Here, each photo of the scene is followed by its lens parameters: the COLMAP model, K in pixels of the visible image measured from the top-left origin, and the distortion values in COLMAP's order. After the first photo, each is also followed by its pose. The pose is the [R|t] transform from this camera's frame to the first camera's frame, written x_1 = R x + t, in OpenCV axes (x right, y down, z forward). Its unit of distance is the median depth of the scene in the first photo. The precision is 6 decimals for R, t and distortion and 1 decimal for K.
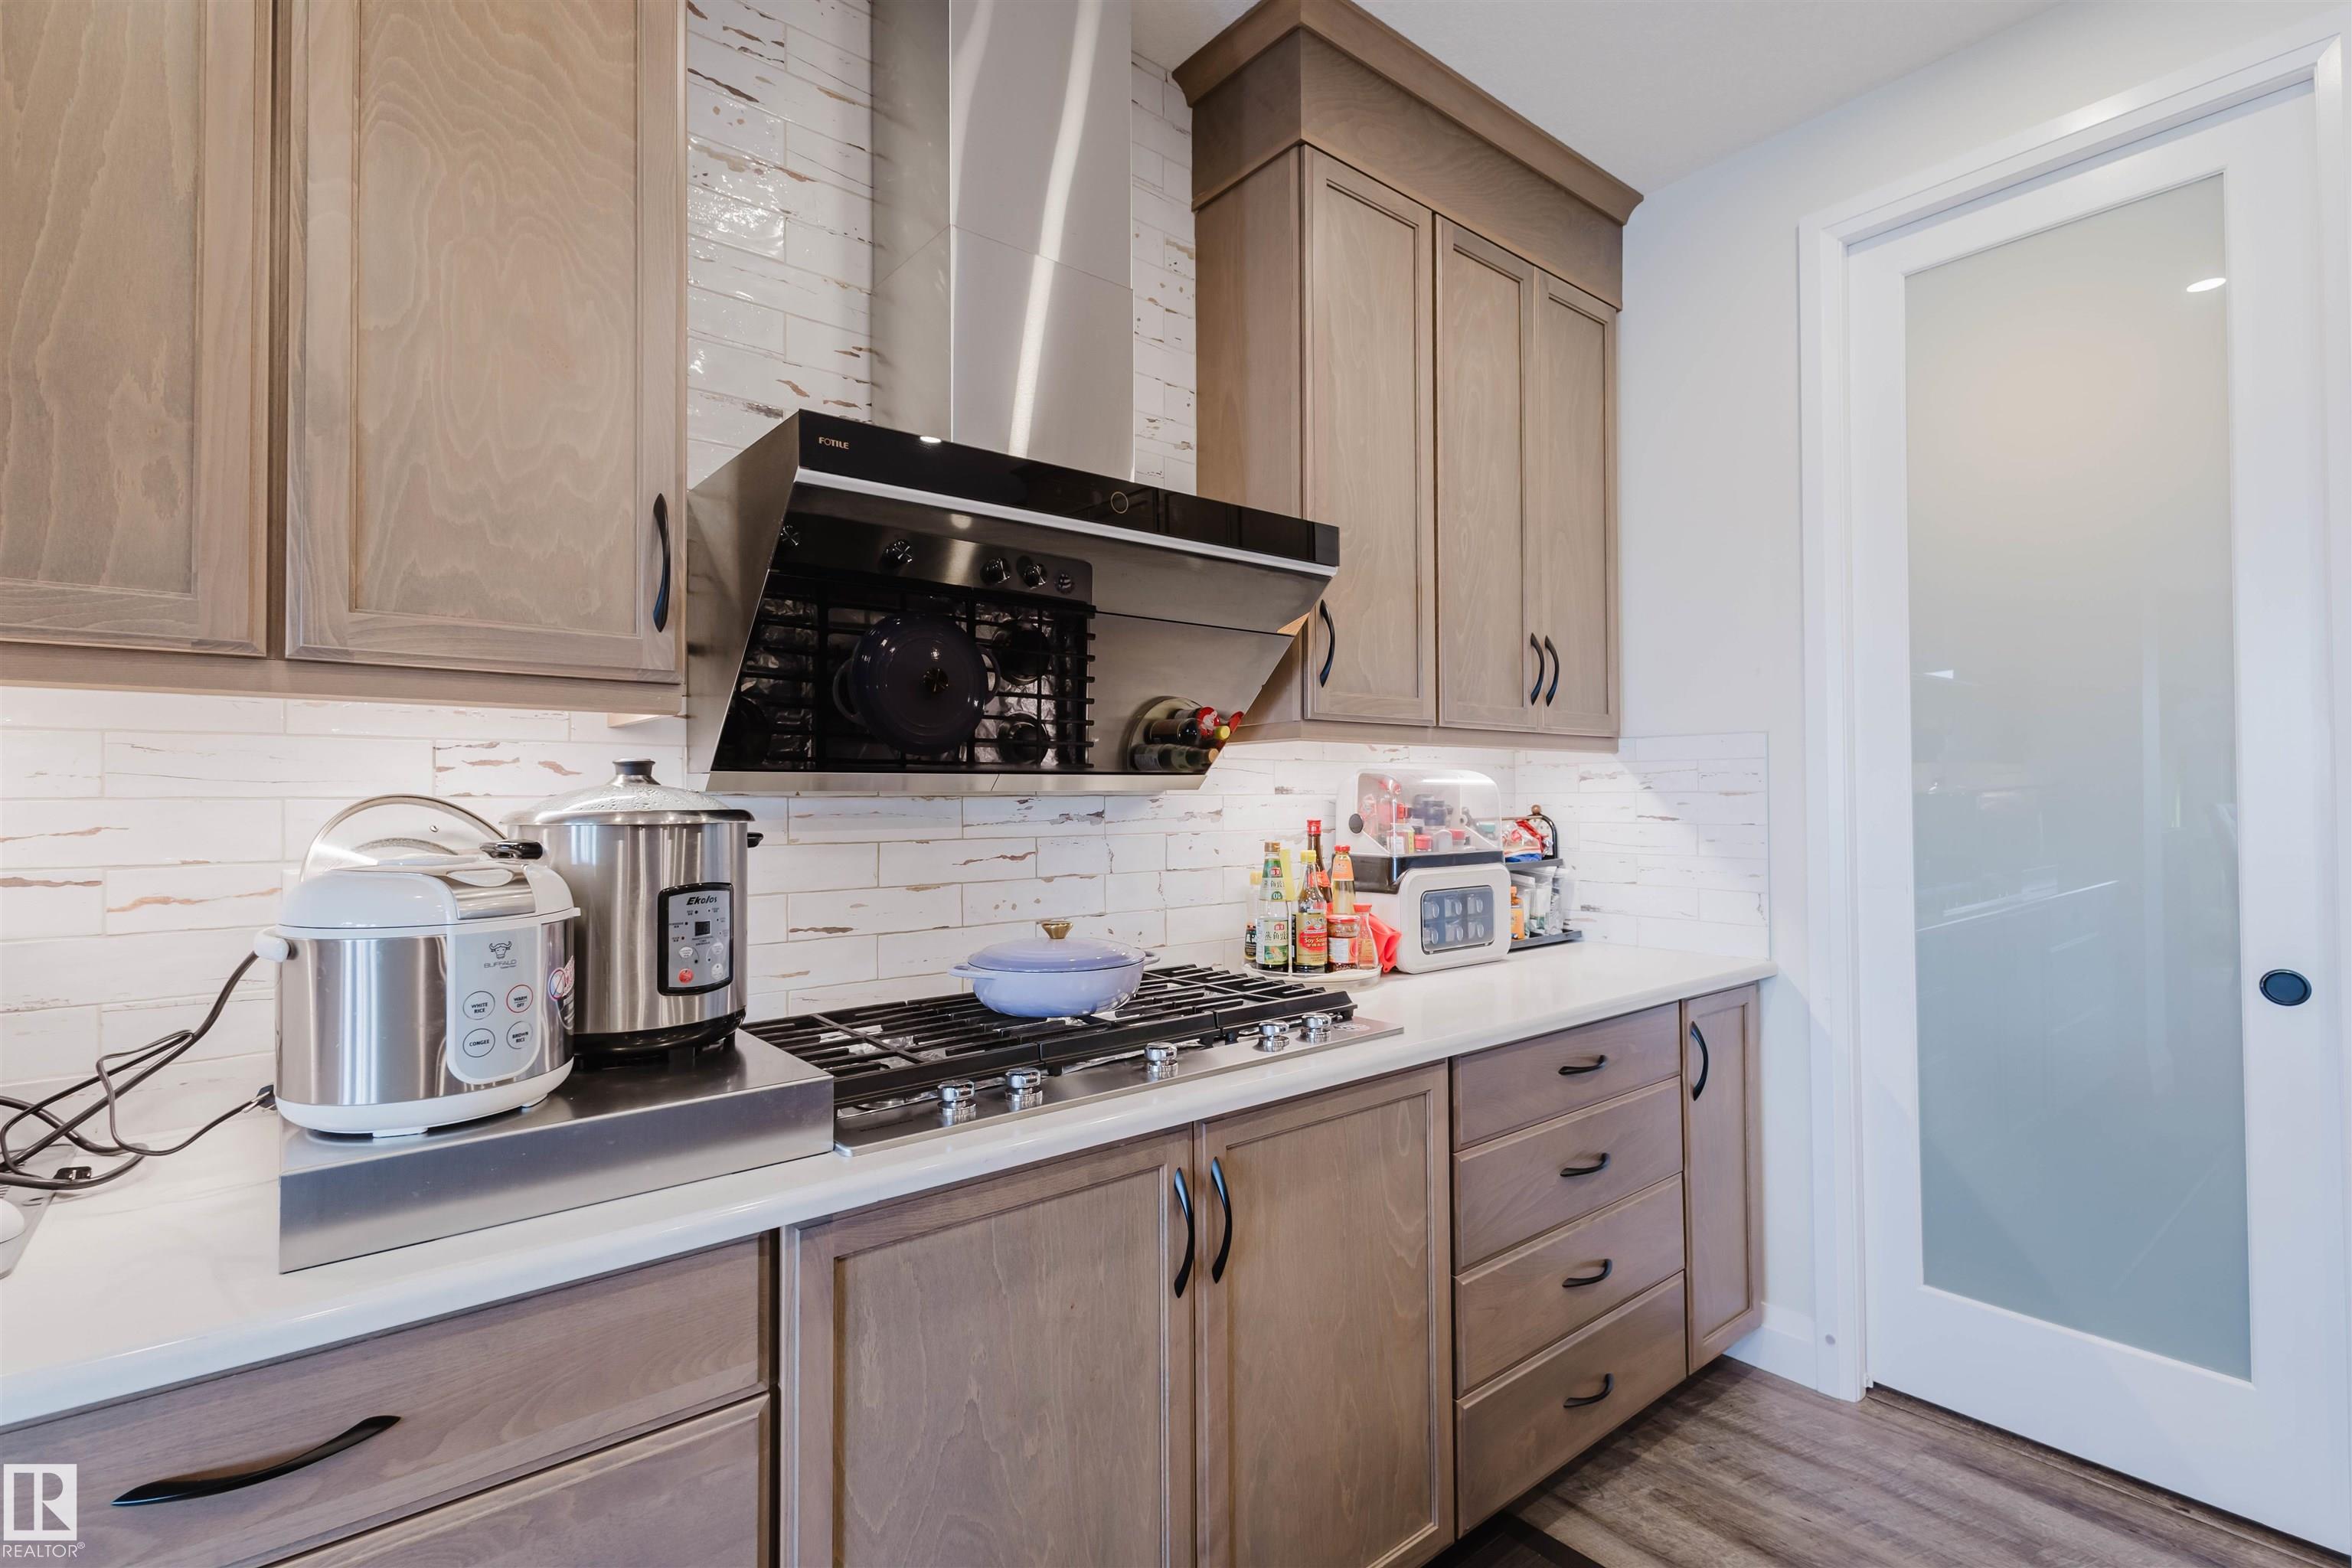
lens RADIAL K [[1081.9, 0, 1171.9], [0, 1081.9, 778.1], [0, 0, 1]] dist [0.013228, -0.005003]
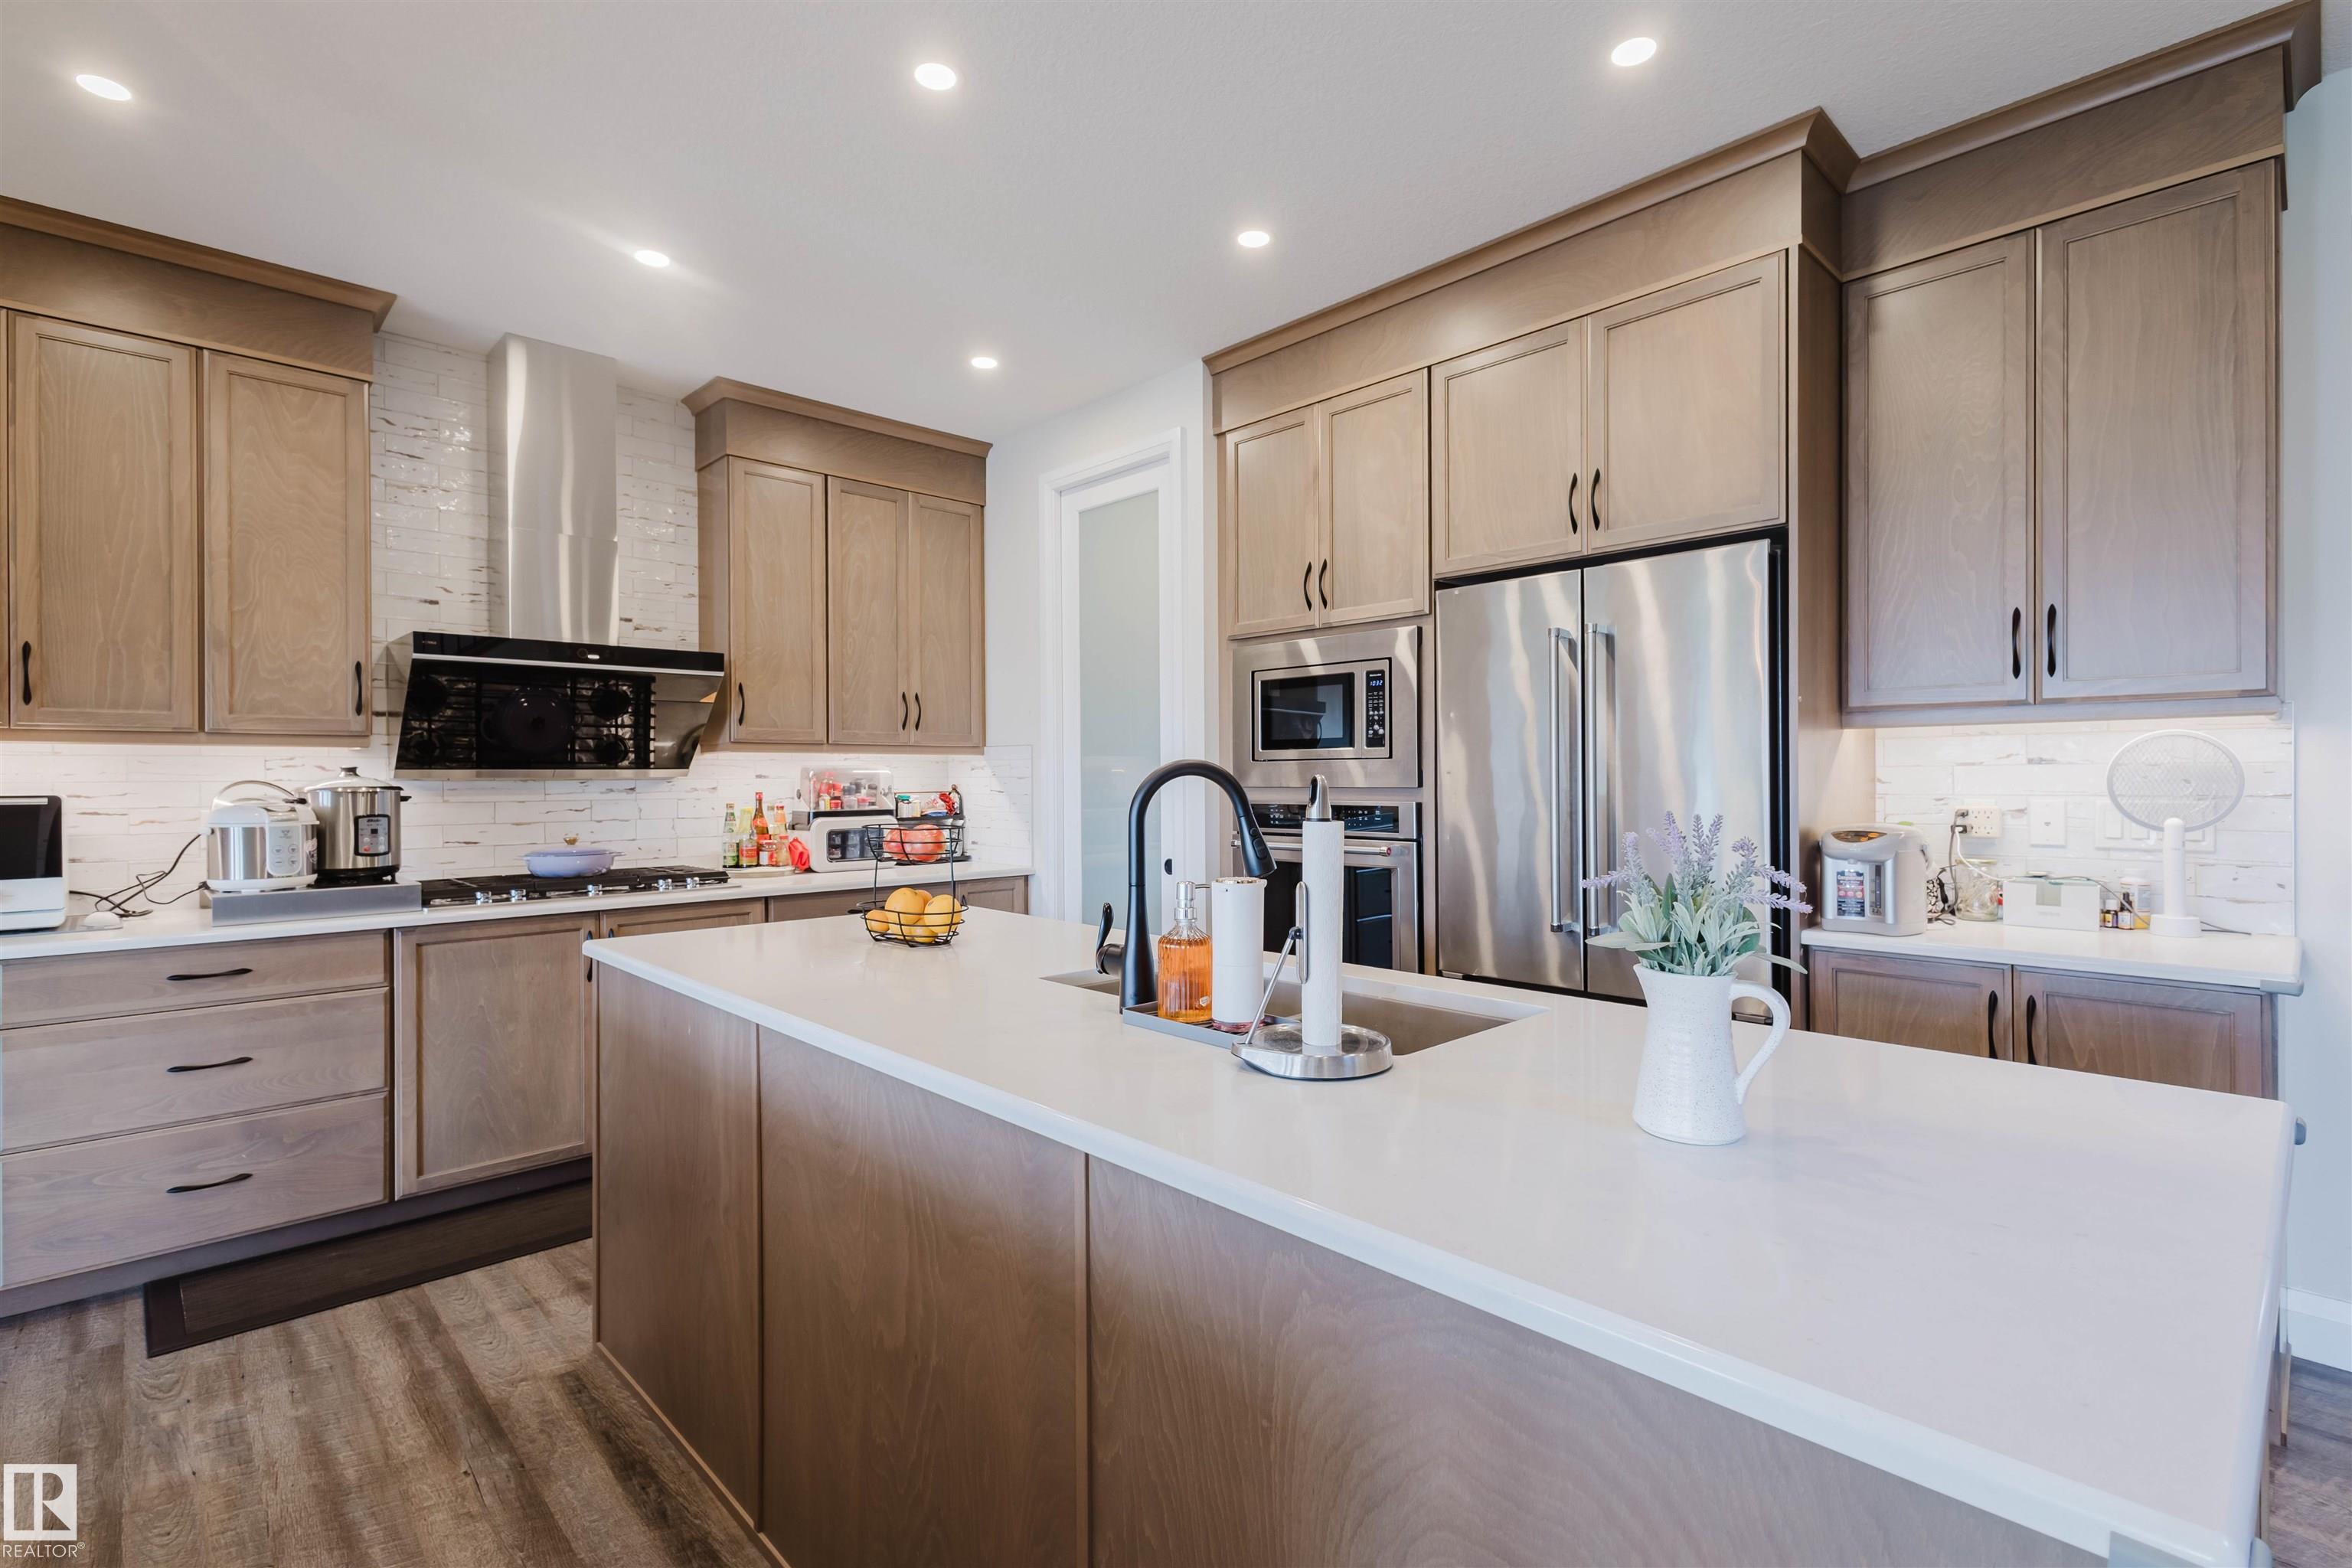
lens RADIAL K [[1081.9, 0, 1175.7], [0, 1081.9, 778.7], [0, 0, 1]] dist [0.013228, -0.005003]
pose [[0.996355, -0.000861, 0.085294, 0.808547], [-0.000648, 0.999844, 0.017657, -0.022744], [-0.085296, -0.017648, 0.996199, -1.131668]]
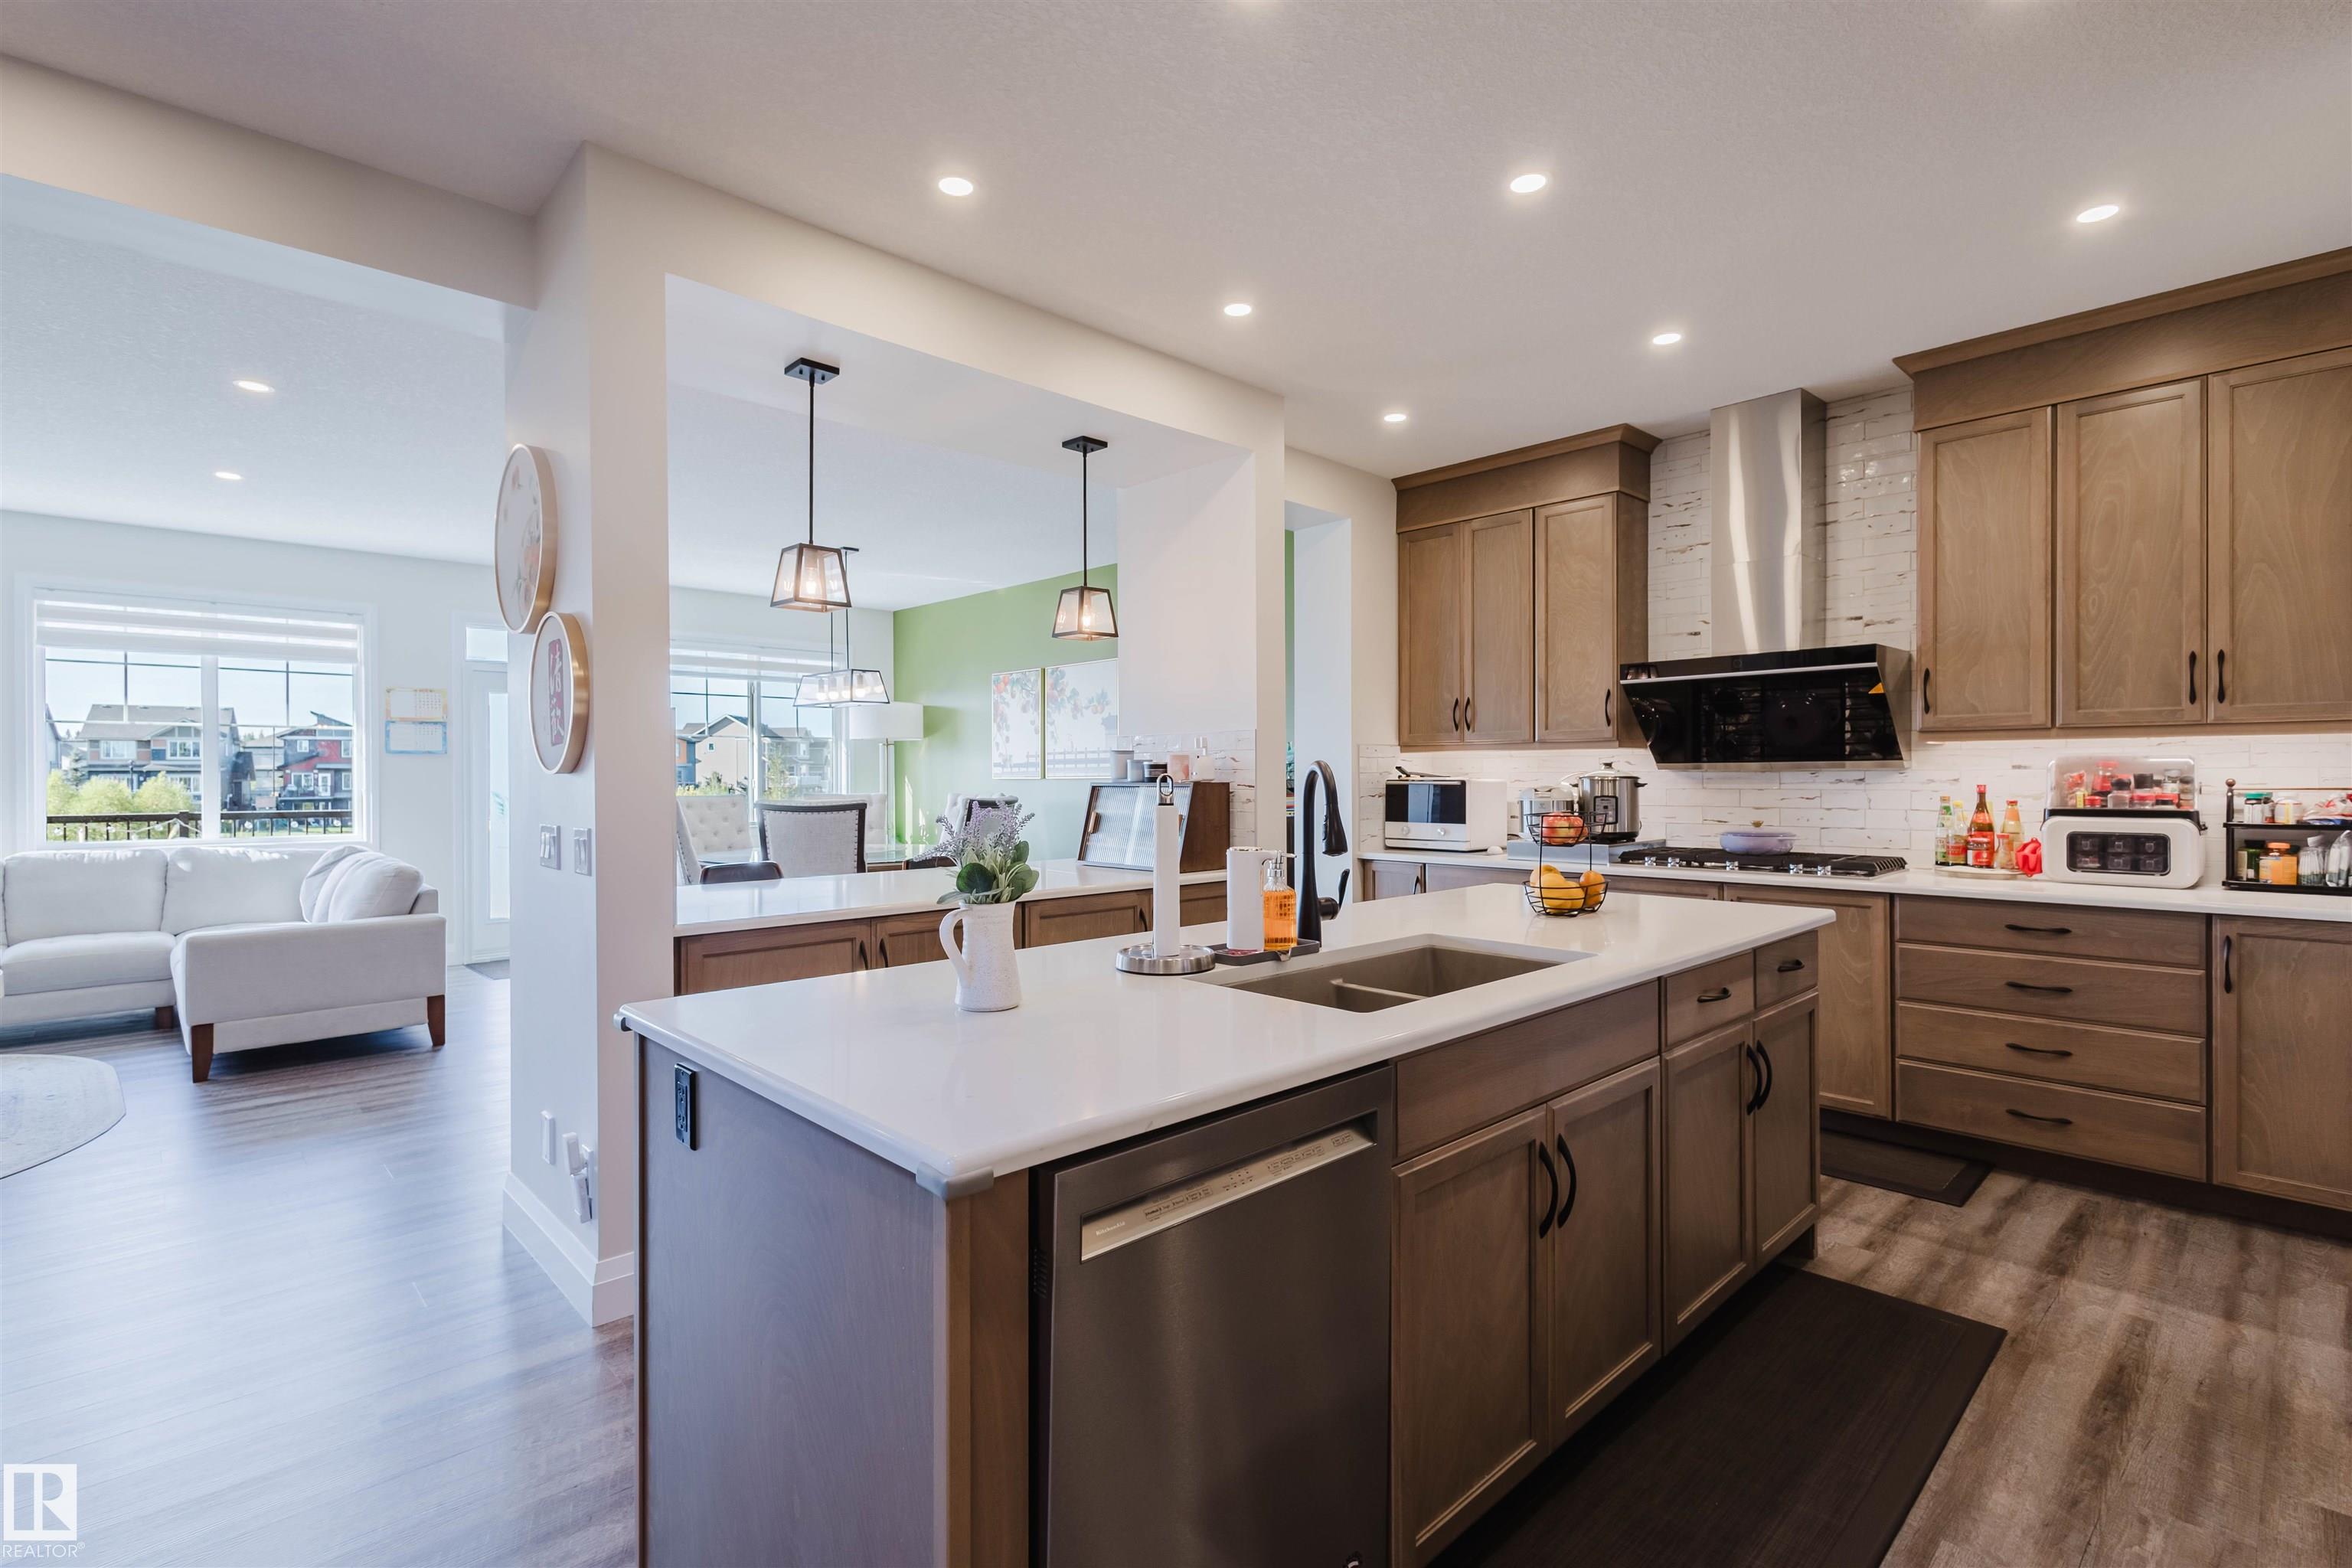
lens RADIAL K [[1081.9, 0, 1175.8], [0, 1081.9, 785.6], [0, 0, 1]] dist [0.013228, -0.005003]
pose [[0.082455, 0.016050, -0.996466, 2.032603], [0.023385, 0.999564, 0.018035, -0.025001], [0.996320, -0.024789, 0.082044, -0.503985]]
